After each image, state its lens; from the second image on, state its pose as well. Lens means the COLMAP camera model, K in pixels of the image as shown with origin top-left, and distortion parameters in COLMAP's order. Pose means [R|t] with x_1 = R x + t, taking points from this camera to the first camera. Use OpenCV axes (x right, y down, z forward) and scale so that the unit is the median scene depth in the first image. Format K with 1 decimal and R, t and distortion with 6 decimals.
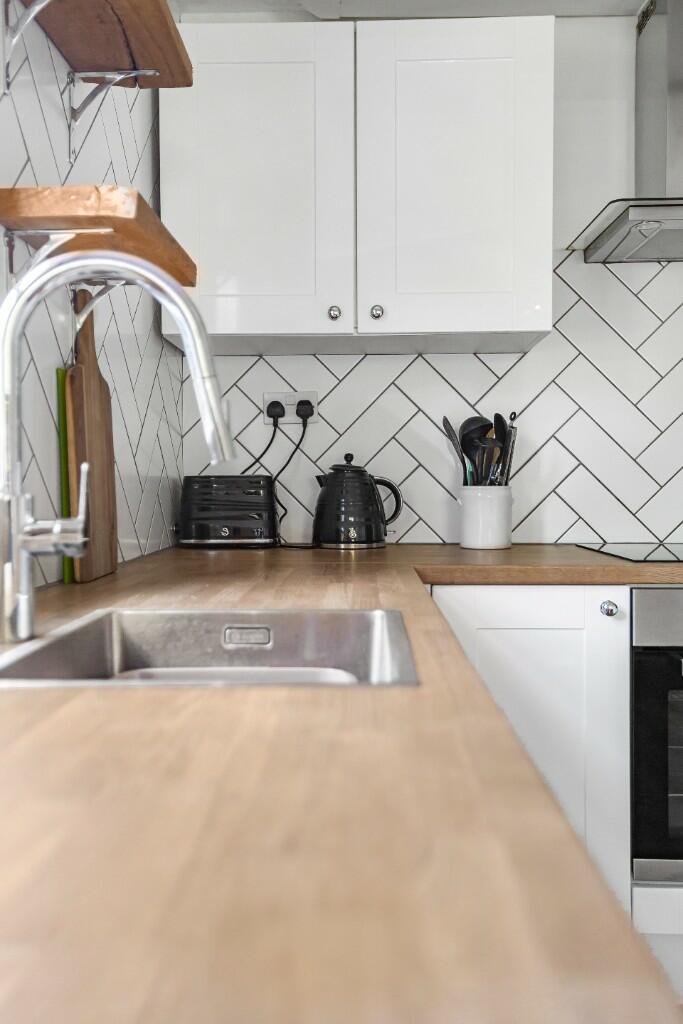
lens RADIAL K [[801.9, 0, 343.1], [0, 801.9, 492.9], [0, 0, 1]] dist [0.035239, -0.000096]
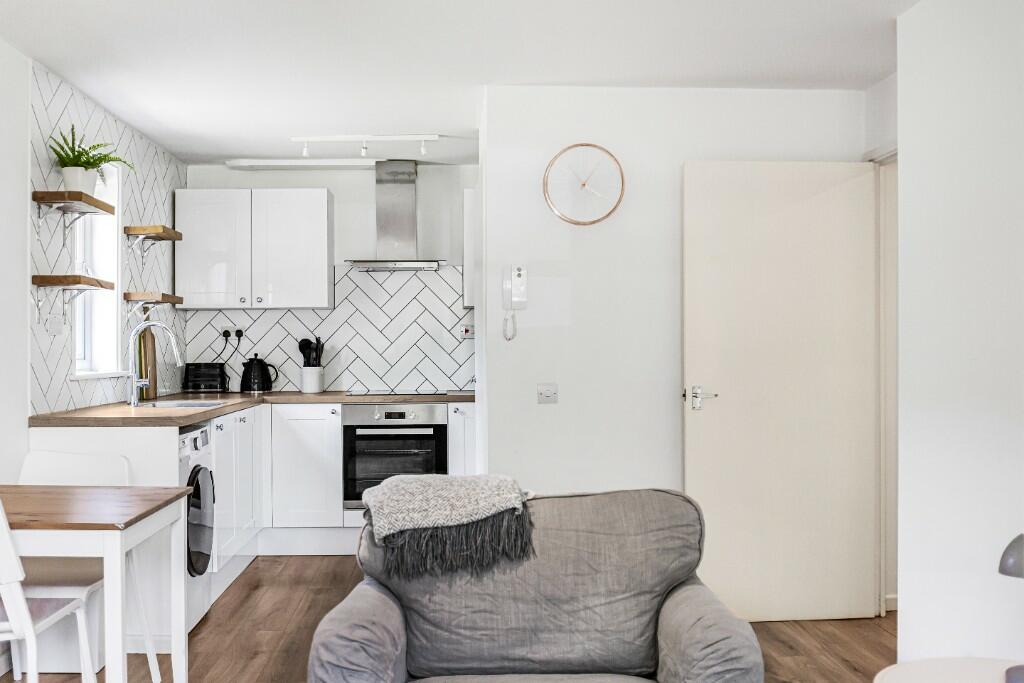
lens RADIAL K [[1008.1, 0, 512.0], [0, 1008.1, 341.5], [0, 0, 1]] dist [-0.044103, -0.028446]
pose [[0.997991, -0.002783, 0.063294, 0.574545], [0.003576, 0.999917, -0.012411, -0.043969], [-0.063254, 0.012613, 0.997918, -2.012292]]
